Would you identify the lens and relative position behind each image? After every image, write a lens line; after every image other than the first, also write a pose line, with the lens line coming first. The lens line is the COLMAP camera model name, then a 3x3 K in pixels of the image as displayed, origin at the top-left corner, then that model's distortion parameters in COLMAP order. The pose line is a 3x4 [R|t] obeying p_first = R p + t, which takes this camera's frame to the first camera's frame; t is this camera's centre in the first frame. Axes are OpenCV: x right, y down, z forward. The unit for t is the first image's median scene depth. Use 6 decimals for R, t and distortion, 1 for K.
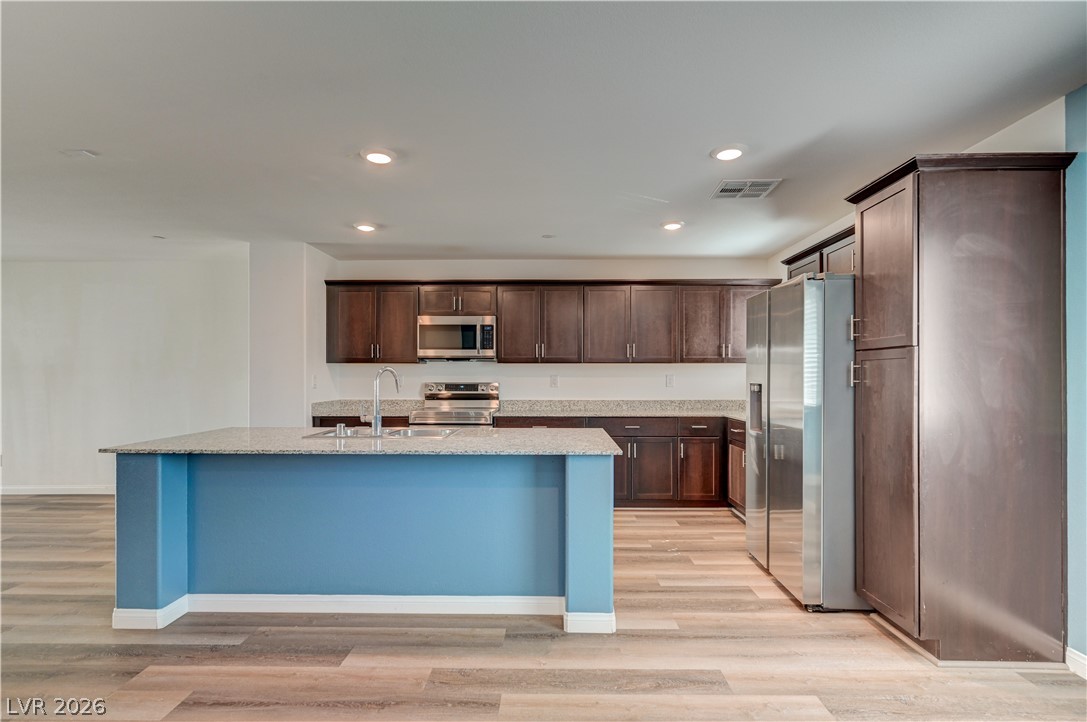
lens RADIAL K [[540.0, 0, 547.7], [0, 540.0, 375.8], [0, 0, 1]] dist [0.002093, 0.000394]
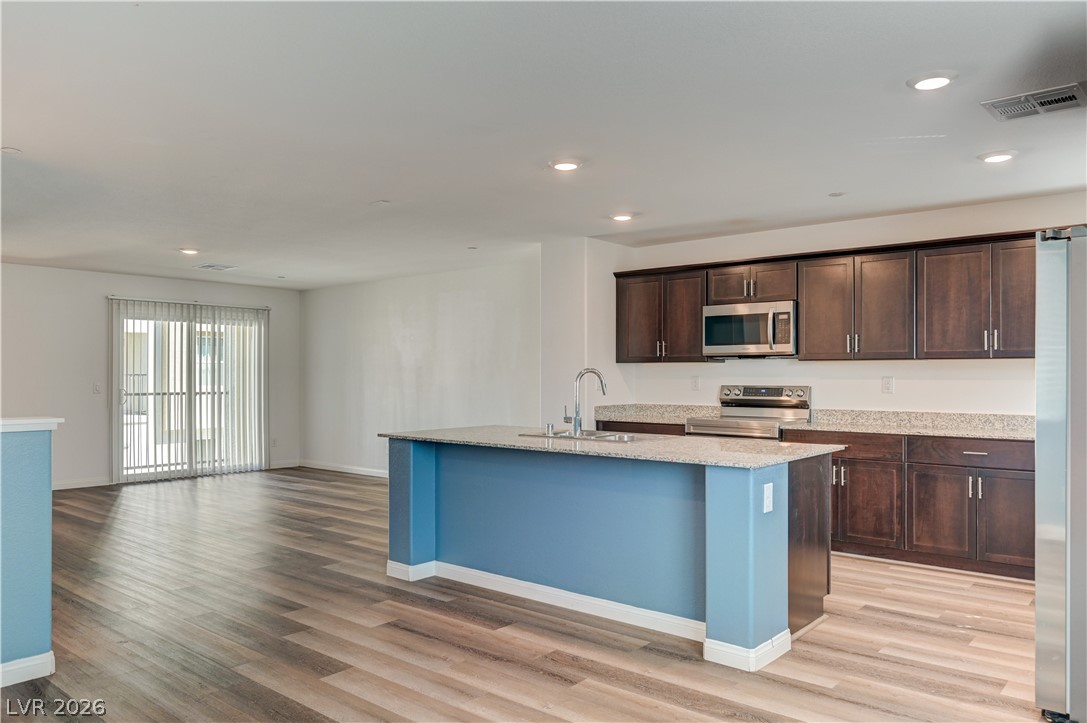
lens RADIAL K [[778.4, 0, 542.0], [0, 778.4, 368.8], [0, 0, 1]] dist [-0.001988, -0.000661]
pose [[0.772392, -0.004519, -0.635130, 0.573376], [-0.001281, 0.999962, -0.008672, -0.003676], [0.635145, 0.007512, 0.772356, -0.167440]]
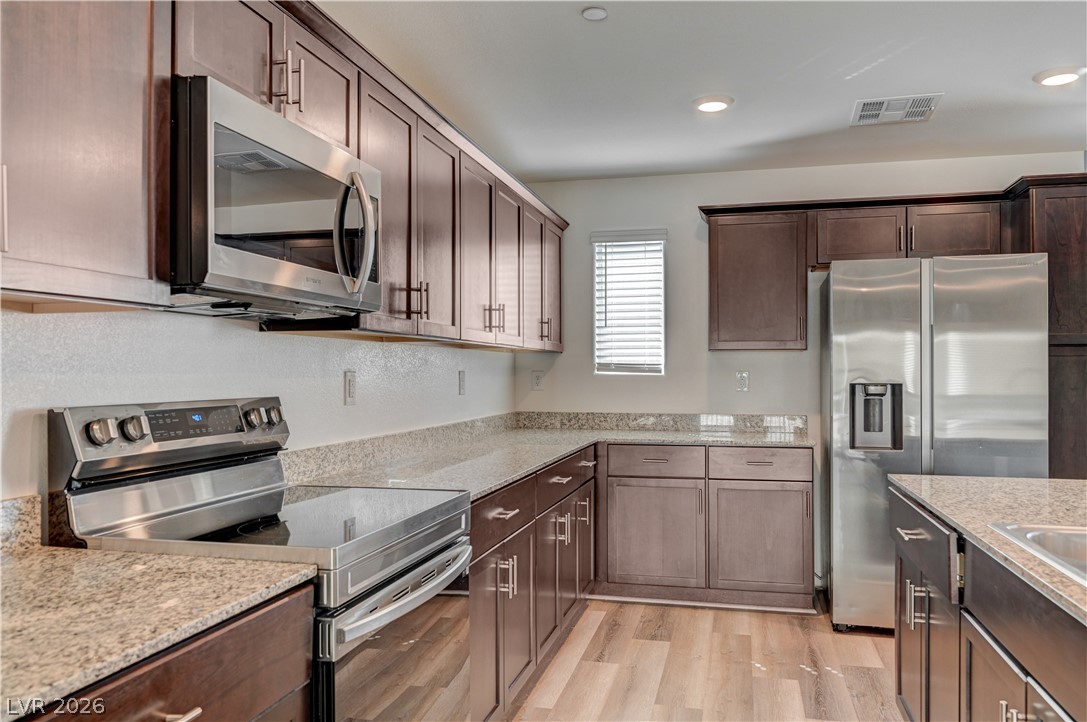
lens RADIAL K [[779.1, 0, 543.5], [0, 779.1, 361.0], [0, 0, 1]] dist [0.000510, 0.000456]
pose [[0.229406, 0.015254, 0.973211, -0.842752], [0.002276, 0.999866, -0.016208, 0.000631], [-0.973328, 0.005933, 0.229340, 1.380377]]
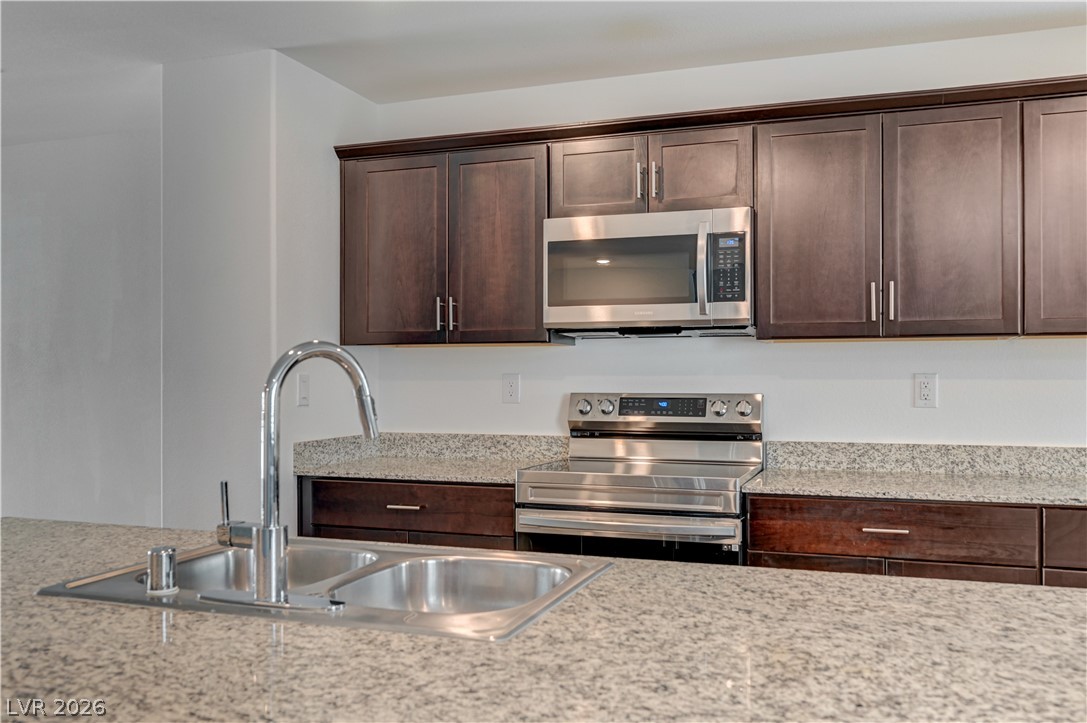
lens RADIAL K [[958.8, 0, 543.5], [0, 958.8, 361.5], [0, 0, 1]] dist [-0.008413, -0.001905]
pose [[0.946294, -0.005732, -0.323255, -0.037686], [0.001160, 0.999897, -0.014336, -0.000374], [0.323304, 0.013191, 0.946203, 0.609117]]
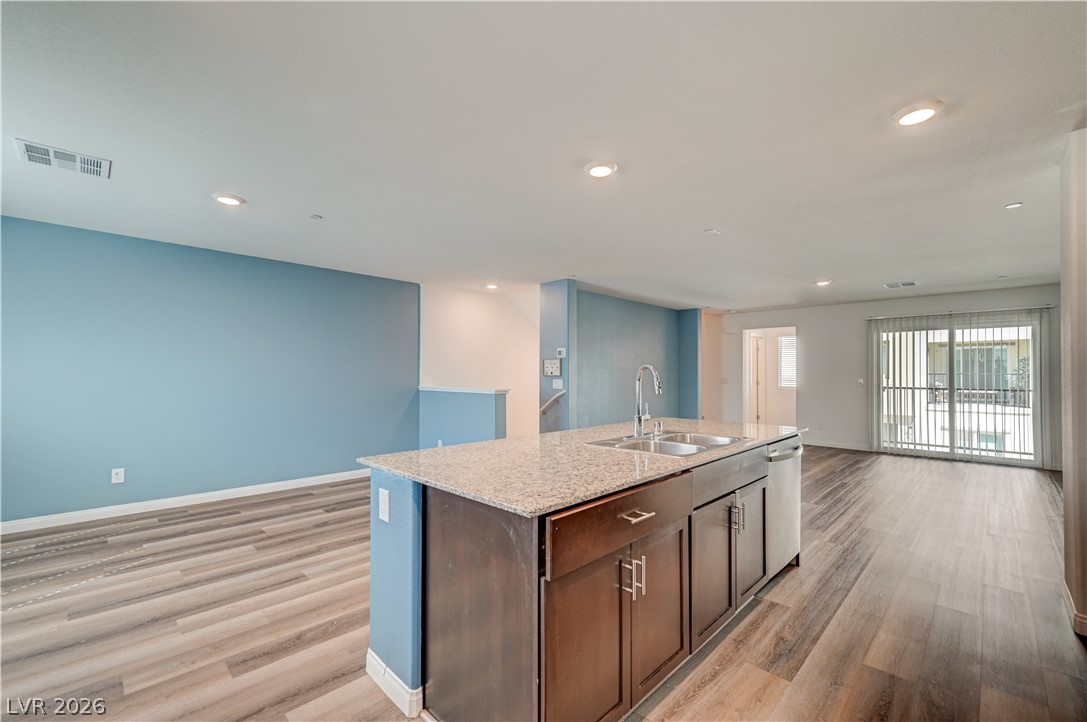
lens RADIAL K [[450.5, 0, 543.5], [0, 450.5, 370.3], [0, 0, 1]] dist [0.002326, 0.000238]
pose [[-0.691316, -0.005766, -0.722529, 0.393966], [-0.002765, 0.999982, -0.005335, -0.003486], [0.722547, -0.001691, -0.691320, 1.481062]]
